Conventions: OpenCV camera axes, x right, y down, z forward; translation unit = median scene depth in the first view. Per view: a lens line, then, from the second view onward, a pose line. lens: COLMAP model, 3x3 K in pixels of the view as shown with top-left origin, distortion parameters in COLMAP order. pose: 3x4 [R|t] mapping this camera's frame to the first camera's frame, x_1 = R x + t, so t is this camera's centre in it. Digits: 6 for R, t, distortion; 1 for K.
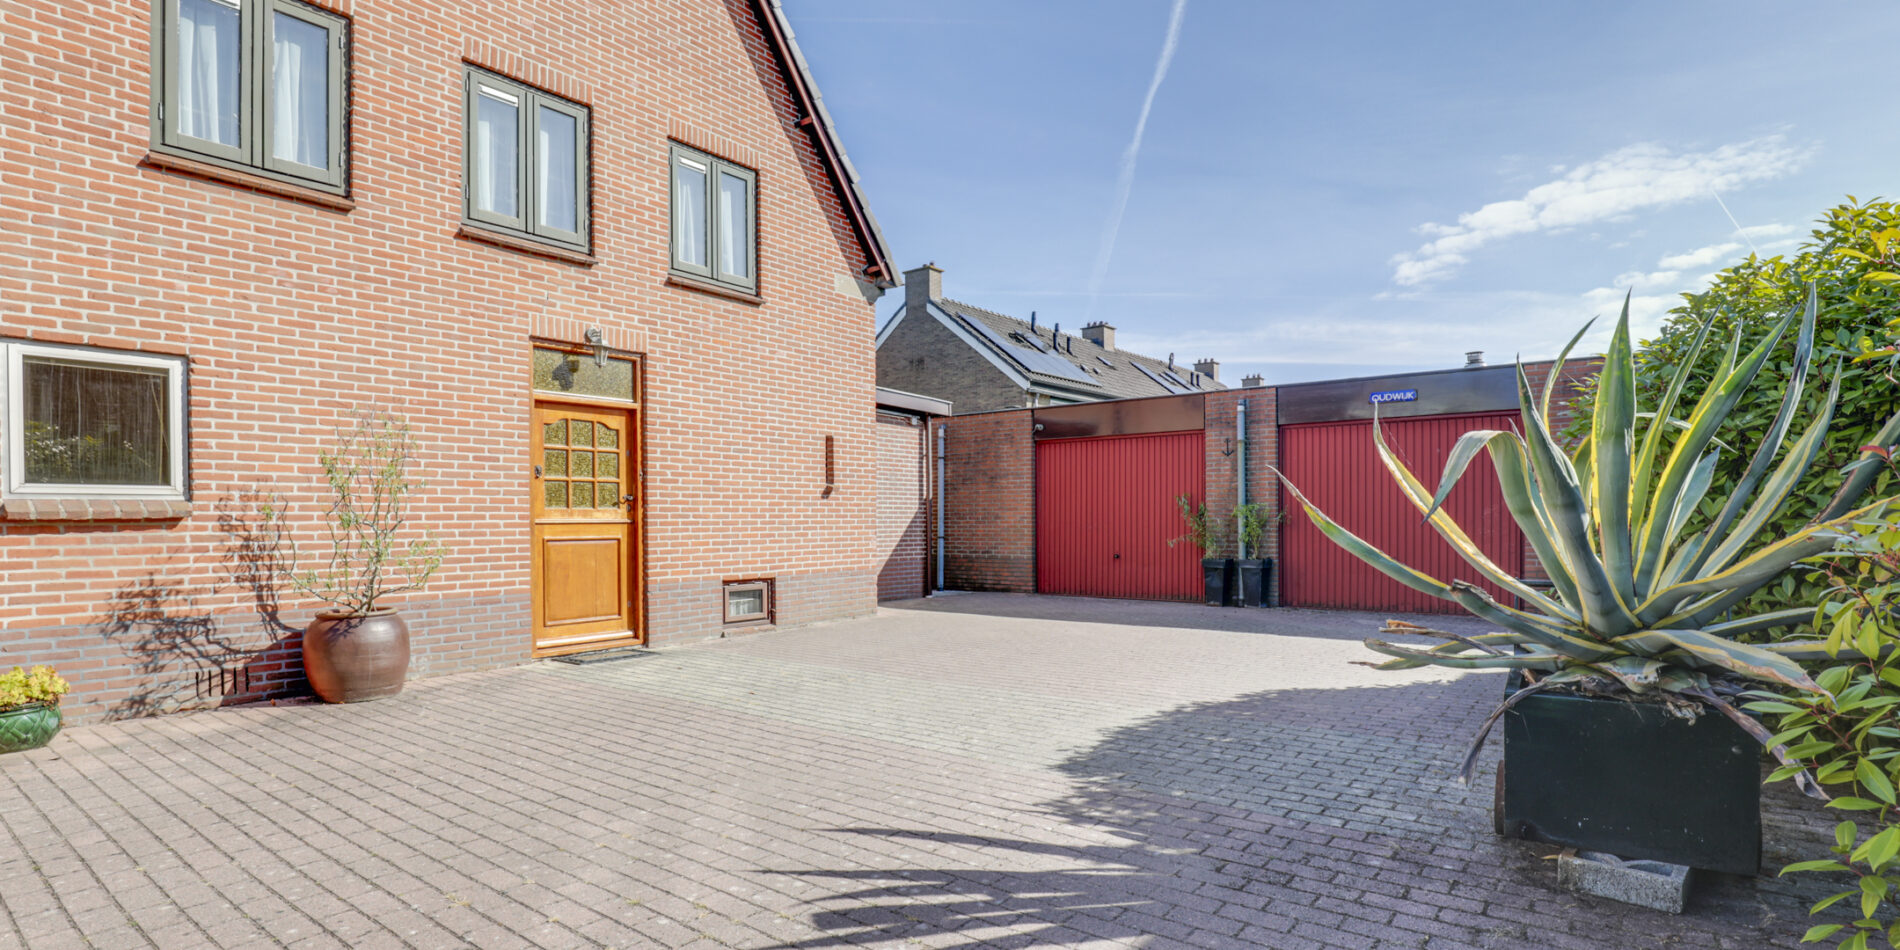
lens RADIAL K [[904.8, 0, 1007.0], [0, 904.8, 524.3], [0, 0, 1]] dist [-0.017000, -0.000215]
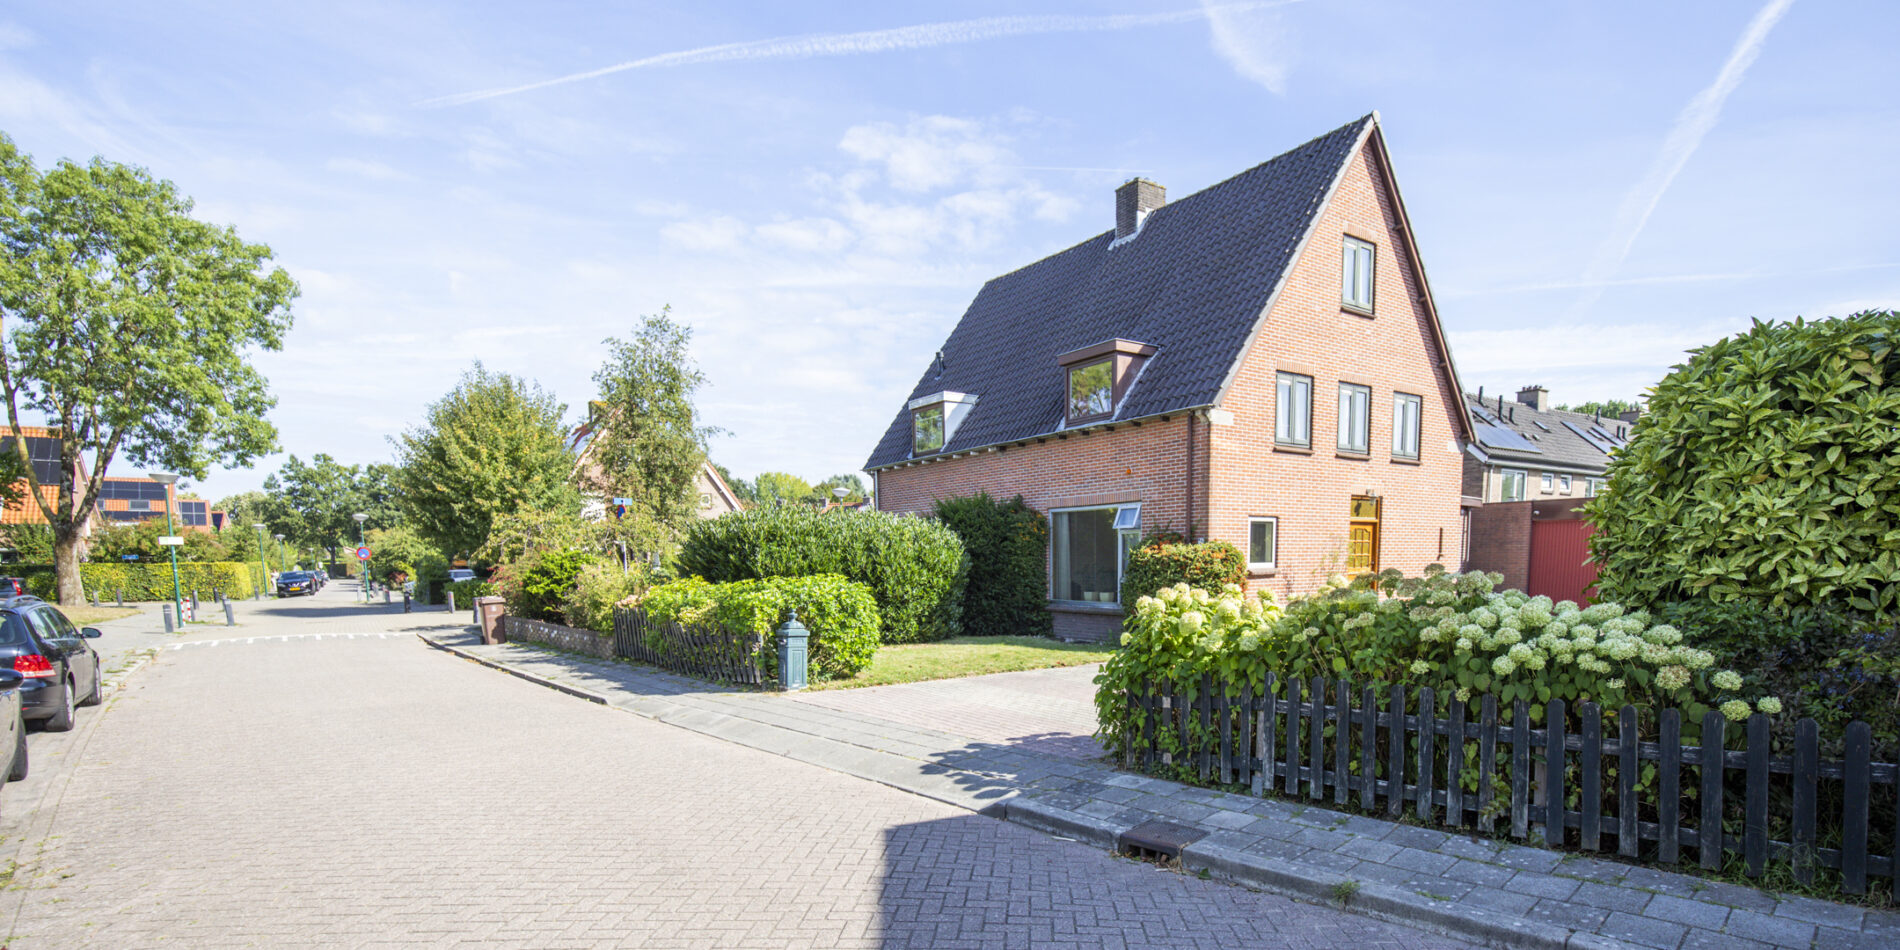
lens RADIAL K [[1086.9, 0, 963.6], [0, 1086.9, 700.2], [0, 0, 1]] dist [-0.017194, -0.002441]
pose [[0.954033, 0.036674, -0.297449, -0.487617], [0.000998, 0.992091, 0.125520, -0.026066], [0.299700, -0.120047, 0.946451, -1.572985]]
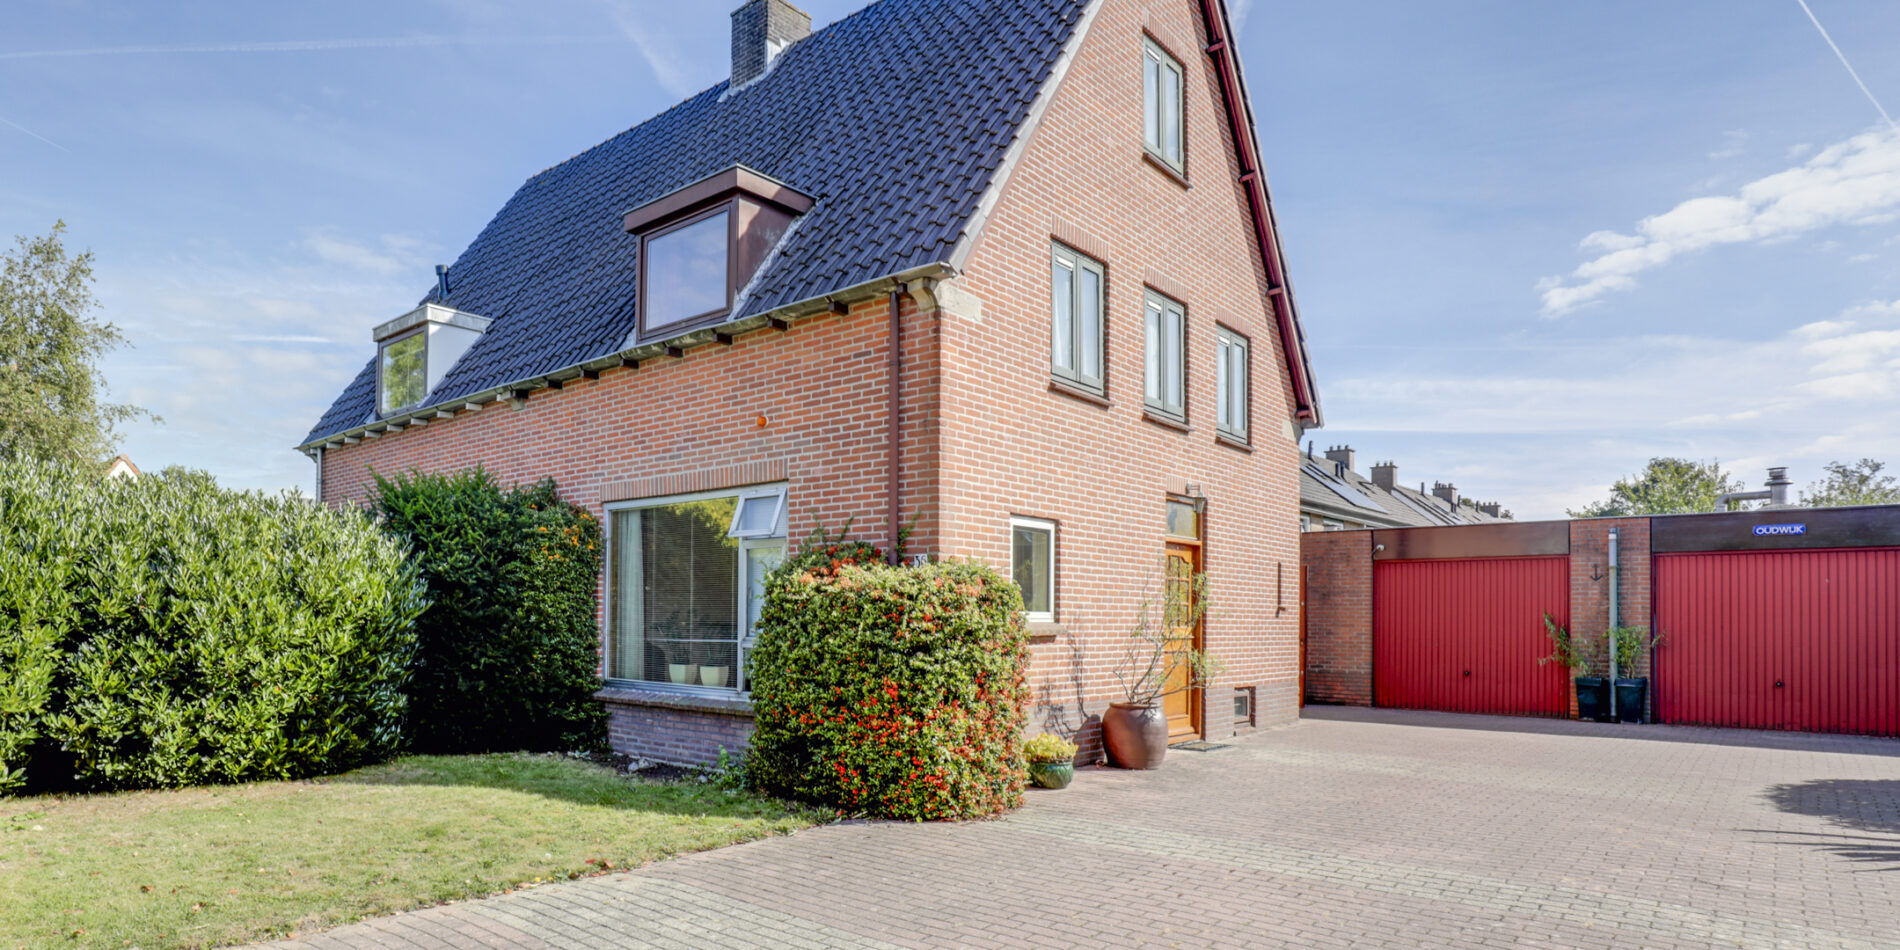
lens RADIAL K [[1162.8, 0, 814.6], [0, 1162.8, 600.8], [0, 0, 1]] dist [-0.029306, 0.012296]
pose [[0.996455, 0.015363, -0.082716, -0.681955], [-0.017152, 0.999633, -0.020959, -0.009337], [0.082363, 0.022303, 0.996353, -0.515610]]
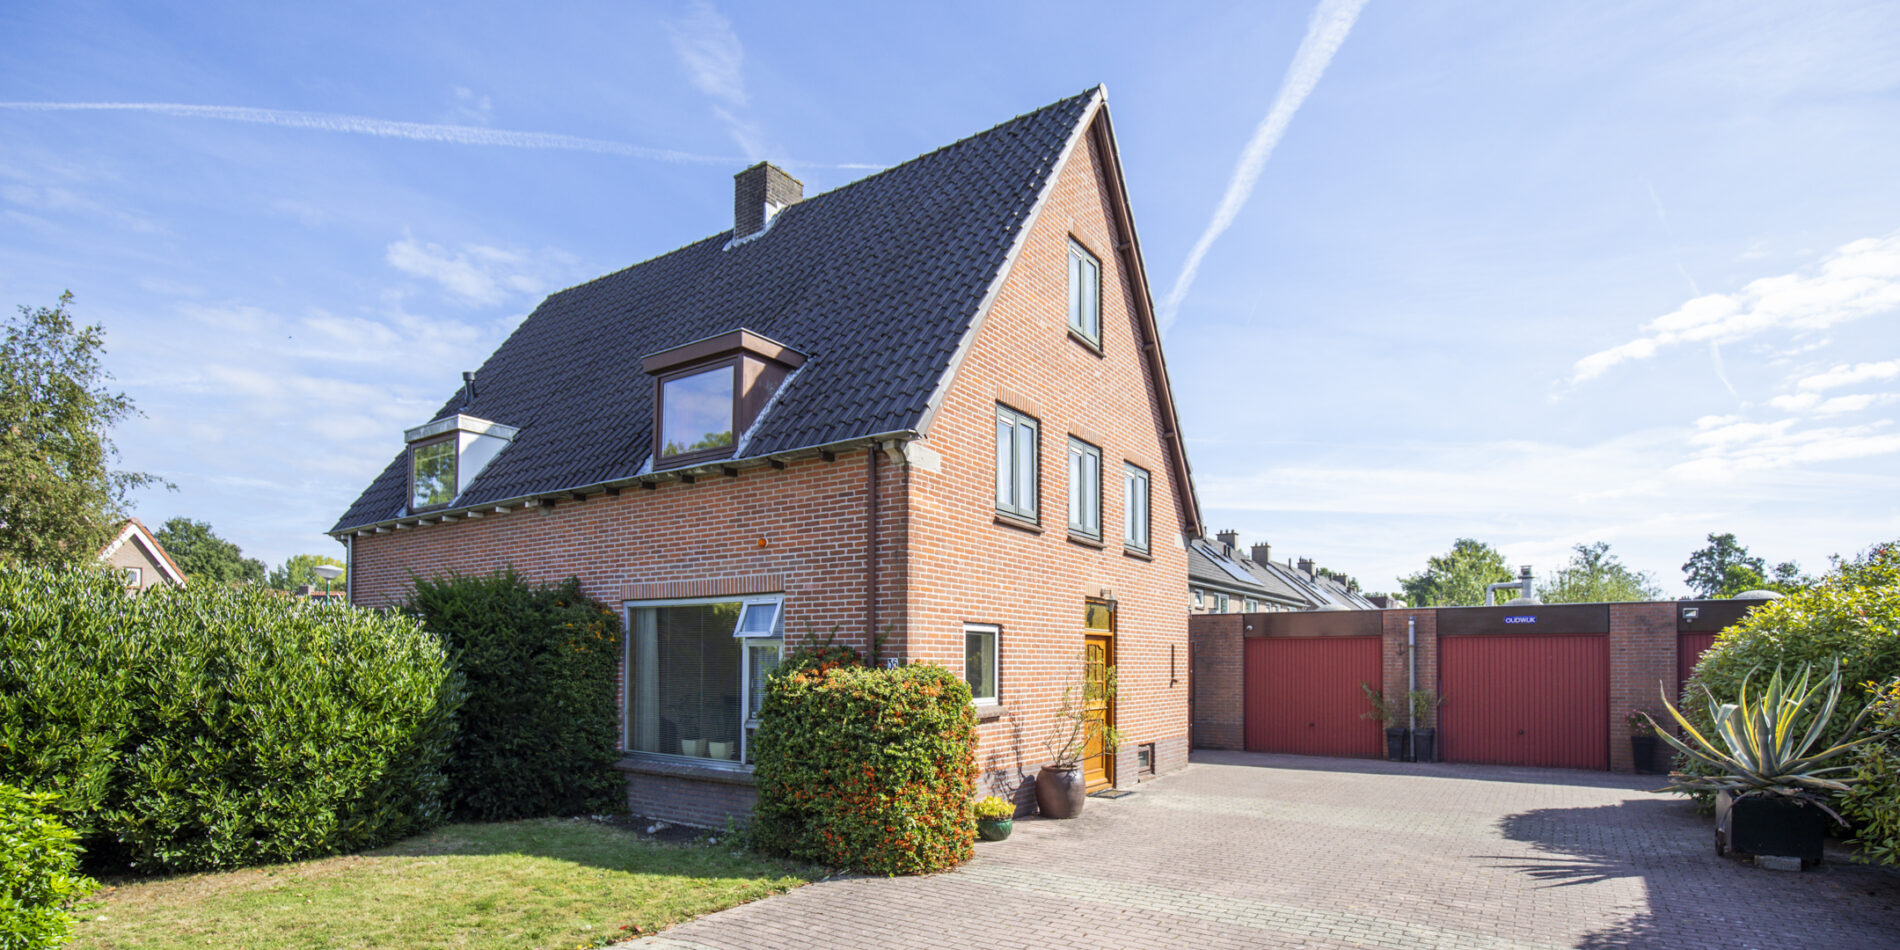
lens RADIAL K [[1001.2, 0, 991.9], [0, 1001.2, 631.1], [0, 0, 1]] dist [-0.024370, 0.003566]
pose [[0.994319, 0.016324, 0.105184, -0.681956], [-0.012949, 0.999382, -0.032688, -0.065594], [-0.105653, 0.031141, 0.993915, -0.597990]]
